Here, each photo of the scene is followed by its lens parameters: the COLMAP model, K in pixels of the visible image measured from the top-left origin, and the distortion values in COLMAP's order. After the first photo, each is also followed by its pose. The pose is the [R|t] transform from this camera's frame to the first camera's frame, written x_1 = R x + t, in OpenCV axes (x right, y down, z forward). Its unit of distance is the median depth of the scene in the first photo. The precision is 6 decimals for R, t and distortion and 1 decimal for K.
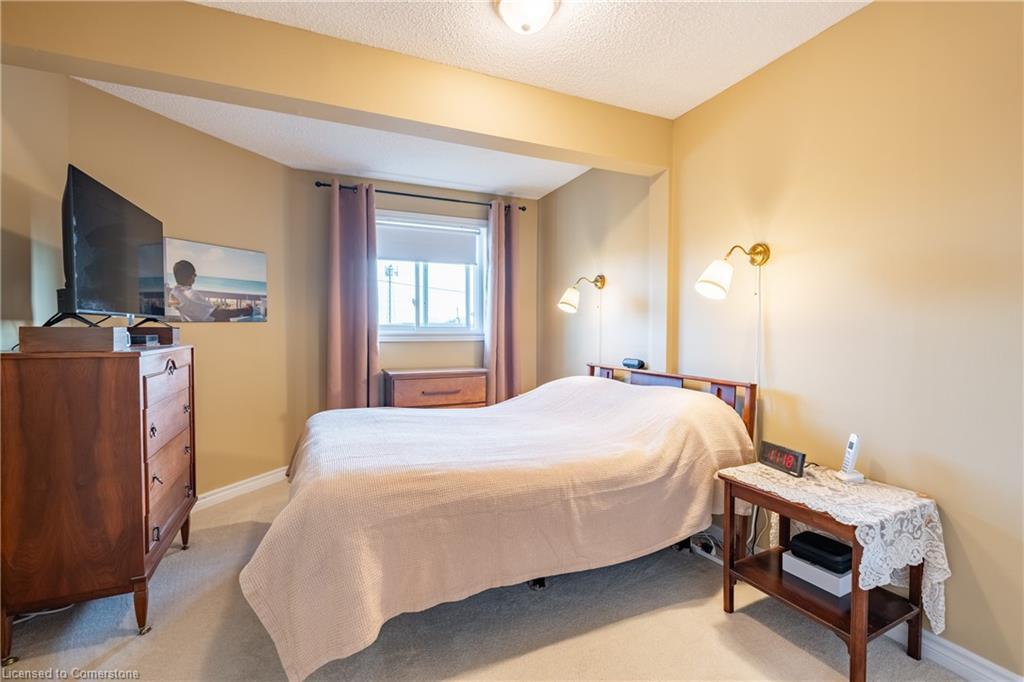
lens RADIAL K [[443.1, 0, 511.5], [0, 443.1, 342.5], [0, 0, 1]] dist [-0.007953, 0.000723]
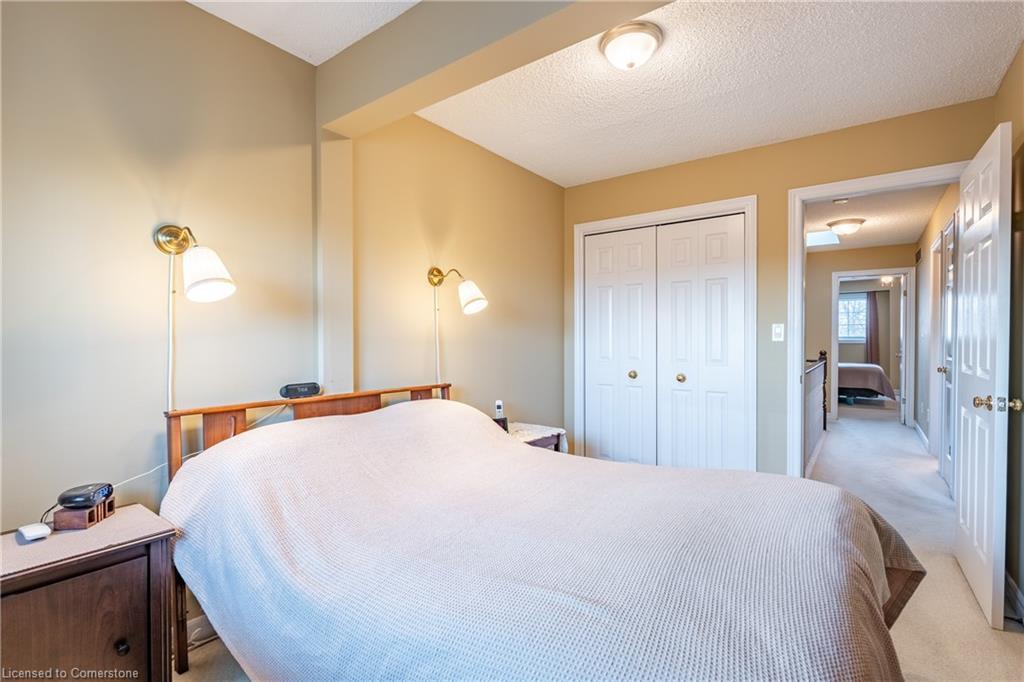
lens RADIAL K [[443.1, 0, 511.5], [0, 443.1, 342.5], [0, 0, 1]] dist [-0.007953, 0.000723]
pose [[-0.451965, -0.005394, 0.892020, -0.596315], [0.026429, 0.999462, 0.019434, -0.036182], [-0.891644, 0.032358, -0.451579, 1.327850]]
